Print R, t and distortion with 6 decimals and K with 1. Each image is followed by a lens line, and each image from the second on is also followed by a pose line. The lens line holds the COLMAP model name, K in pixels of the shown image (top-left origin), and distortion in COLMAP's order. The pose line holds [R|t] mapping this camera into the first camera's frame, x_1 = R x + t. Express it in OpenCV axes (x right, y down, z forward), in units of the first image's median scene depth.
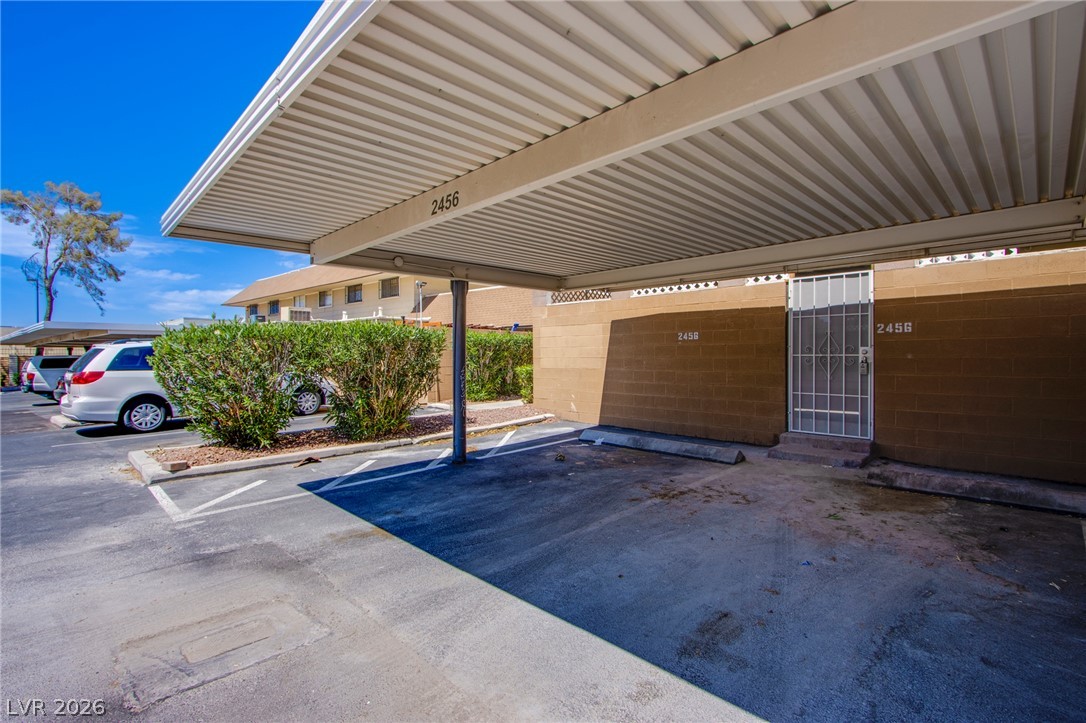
lens RADIAL K [[503.6, 0, 536.2], [0, 503.6, 364.9], [0, 0, 1]] dist [-0.026414, 0.009566]
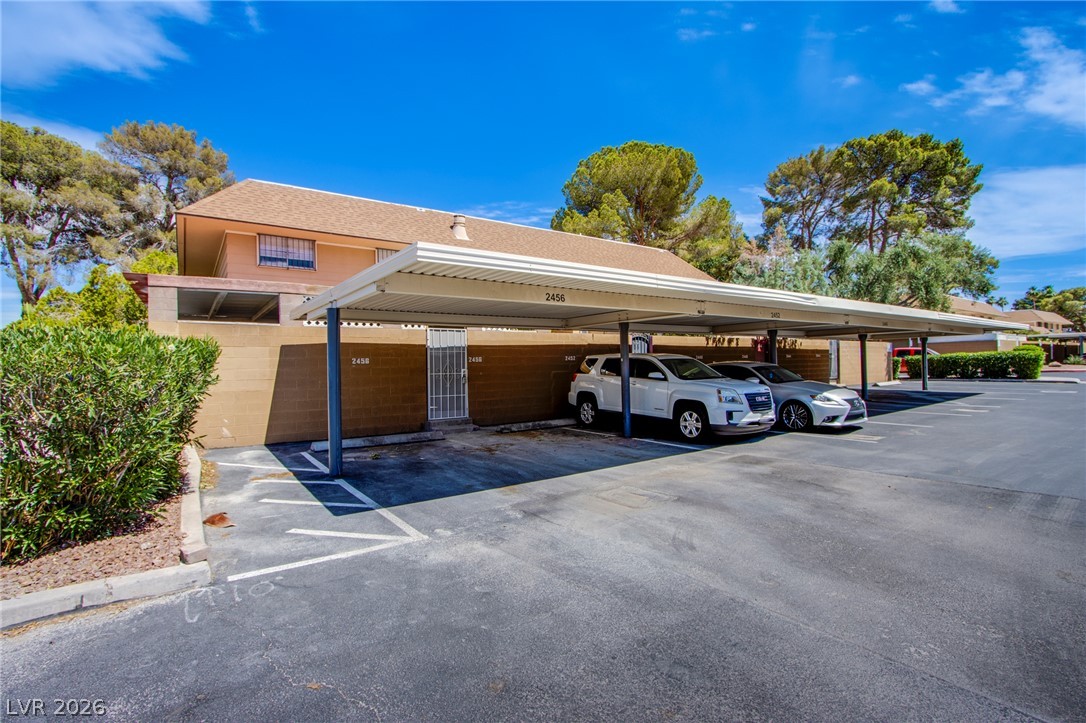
lens RADIAL K [[503.6, 0, 536.2], [0, 503.6, 364.9], [0, 0, 1]] dist [-0.026414, 0.009566]
pose [[0.155311, 0.008591, 0.987828, -1.702705], [0.036717, 0.999221, -0.014463, -0.019264], [-0.987183, 0.038517, 0.154874, 0.601204]]
